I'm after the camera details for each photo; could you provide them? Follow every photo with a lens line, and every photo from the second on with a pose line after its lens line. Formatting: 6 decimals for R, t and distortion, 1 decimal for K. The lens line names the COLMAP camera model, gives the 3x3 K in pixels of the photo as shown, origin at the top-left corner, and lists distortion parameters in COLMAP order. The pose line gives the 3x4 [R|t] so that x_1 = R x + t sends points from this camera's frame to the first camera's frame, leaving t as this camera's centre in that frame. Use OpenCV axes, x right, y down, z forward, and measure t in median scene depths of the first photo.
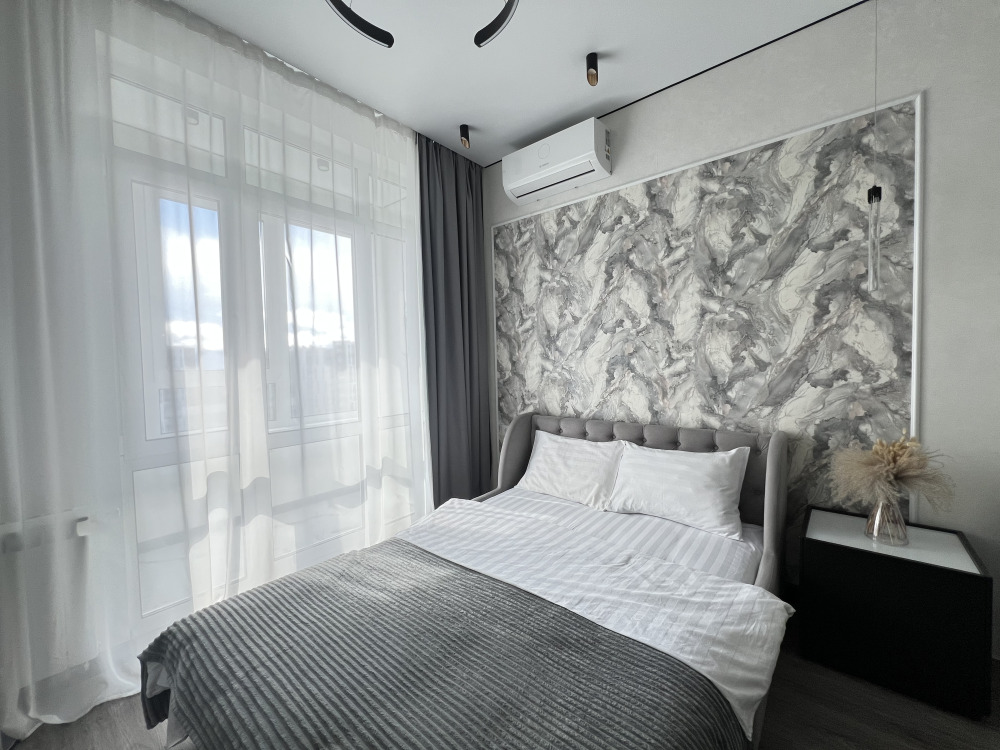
lens RADIAL K [[401.0, 0, 504.2], [0, 401.0, 376.4], [0, 0, 1]] dist [0.000987, 0.000033]
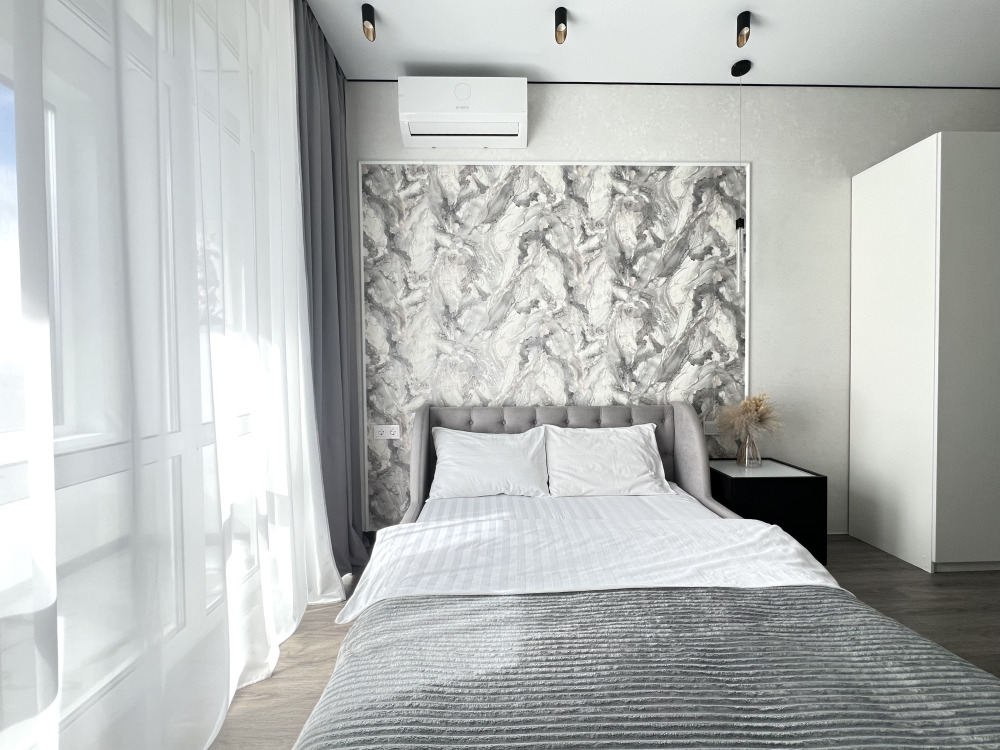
lens RADIAL K [[417.1, 0, 504.6], [0, 417.1, 376.1], [0, 0, 1]] dist [-0.000952, -0.000261]
pose [[0.752520, -0.000204, 0.658569, -0.496888], [0.016010, 0.999710, -0.017985, 0.068322], [-0.658375, 0.024077, 0.752305, 0.352819]]
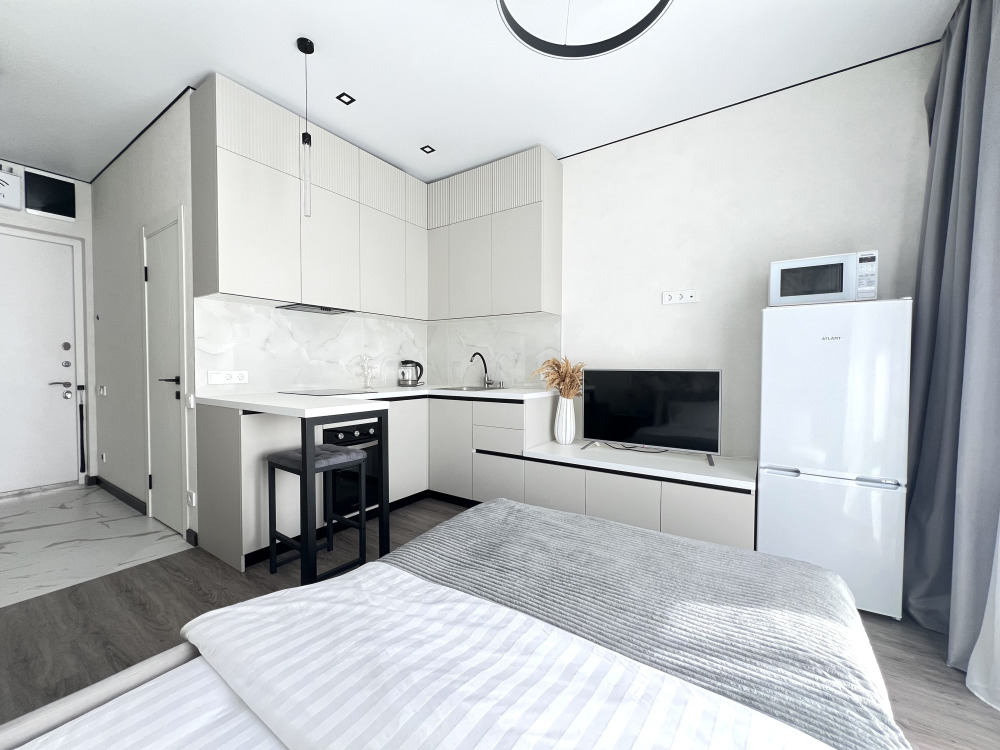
lens RADIAL K [[399.1, 0, 502.6], [0, 399.1, 375.4], [0, 0, 1]] dist [-0.002760, 0.000054]
pose [[-0.994893, 0.021935, -0.098521, 0.080937], [0.015708, 0.997855, 0.063543, 0.009587], [0.099703, 0.061671, -0.993104, 1.162307]]
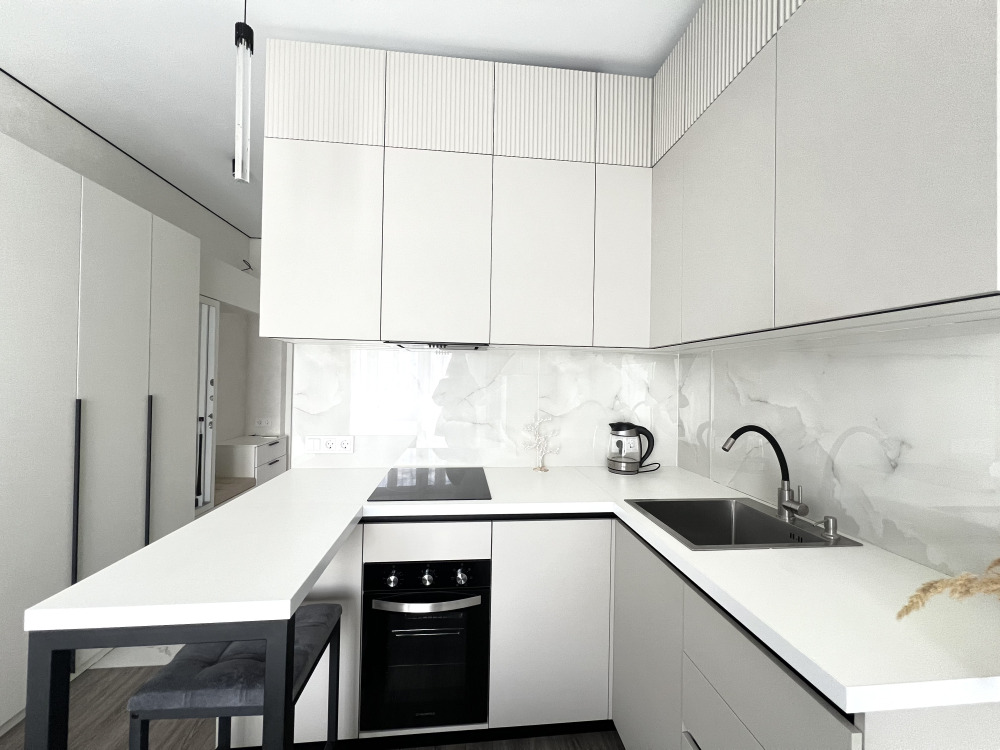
lens RADIAL K [[401.0, 0, 502.2], [0, 401.0, 376.1], [0, 0, 1]] dist [0.000987, 0.000033]
pose [[-0.714091, 0.017347, 0.699838, -0.136642], [0.025352, 0.999678, 0.001089, -0.068689], [-0.699594, 0.018520, -0.714301, 0.272633]]
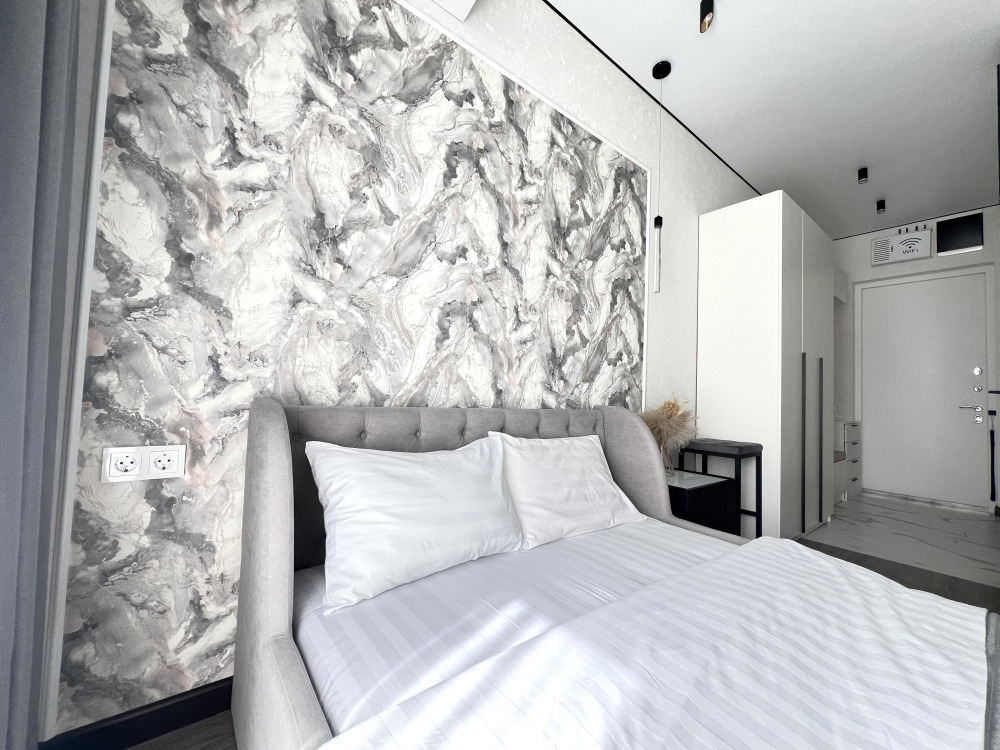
lens RADIAL K [[399.1, 0, 503.9], [0, 399.1, 376.6], [0, 0, 1]] dist [-0.002760, 0.000054]
pose [[0.205977, 0.074453, 0.975720, -0.349194], [-0.006533, 0.997184, -0.074712, 0.129785], [-0.978535, 0.009014, 0.205883, 0.946750]]
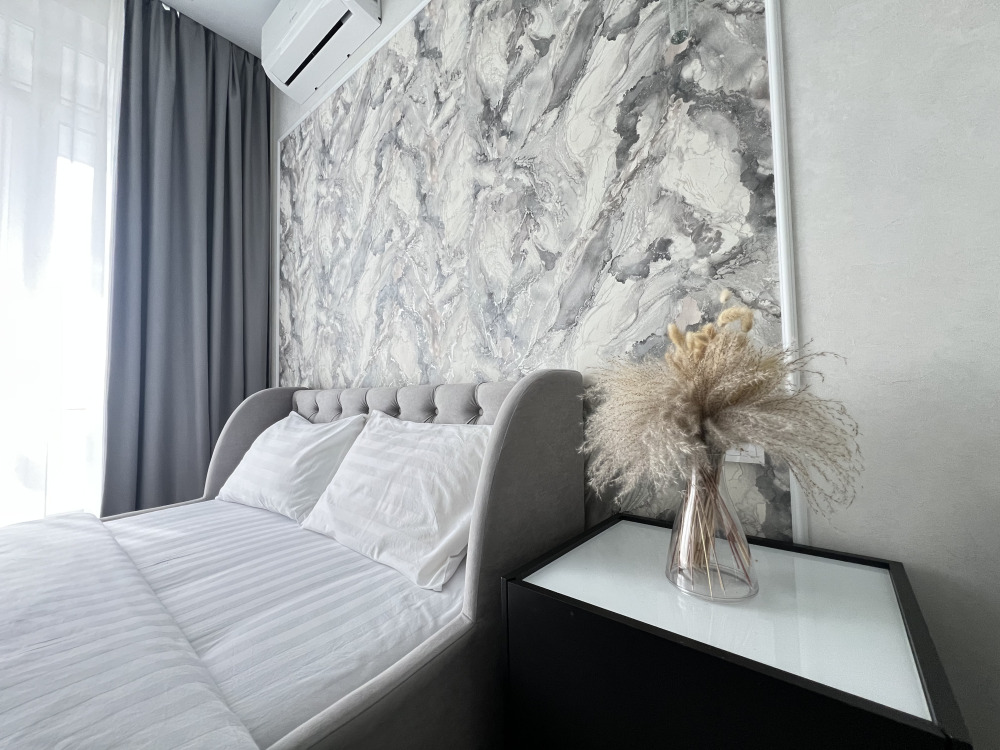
lens RADIAL K [[399.1, 0, 505.1], [0, 399.1, 377.0], [0, 0, 1]] dist [-0.002760, 0.000054]
pose [[0.999850, 0.004858, 0.016654, 0.547015], [-0.003414, 0.996315, -0.085702, 0.175268], [-0.017009, 0.085632, 0.996182, 0.439757]]
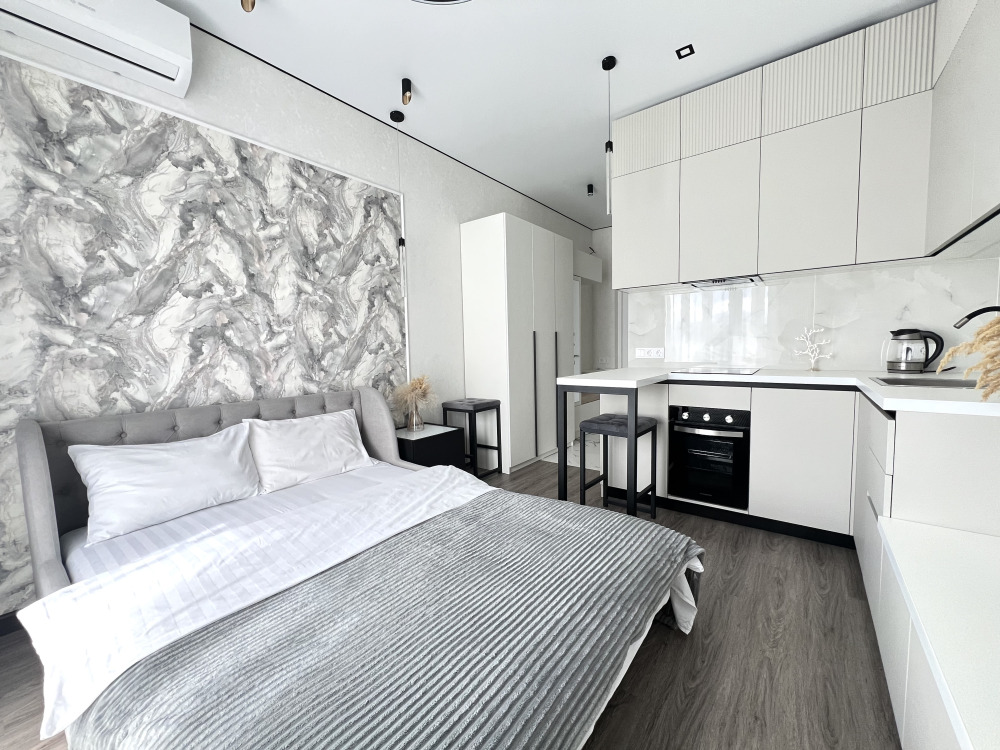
lens RADIAL K [[399.1, 0, 504.0], [0, 399.1, 376.1], [0, 0, 1]] dist [-0.002760, 0.000054]
pose [[-0.040731, -0.049555, 0.997941, -0.673859], [0.058873, 0.996915, 0.051907, 0.053608], [-0.997434, 0.060866, -0.037687, 0.499334]]
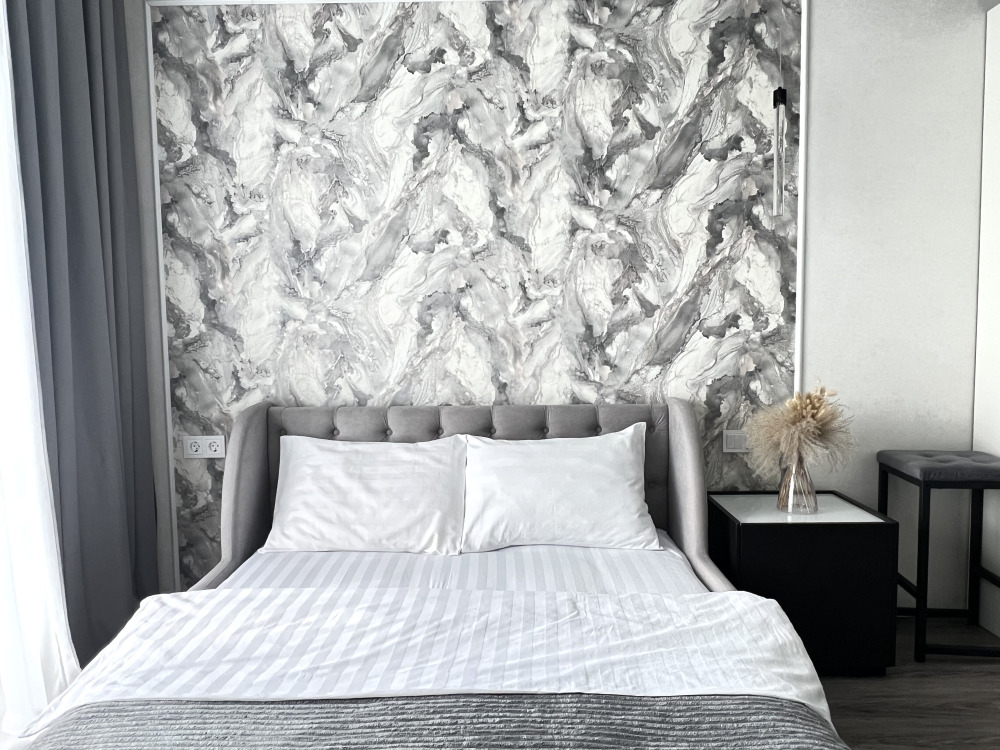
lens RADIAL K [[706.7, 0, 505.0], [0, 706.7, 383.5], [0, 0, 1]] dist [0.005918, -0.011474]
pose [[0.774907, -0.033531, 0.631185, -0.344109], [0.017792, 0.999353, 0.031246, 0.059179], [-0.631825, -0.012983, 0.775003, 0.171752]]
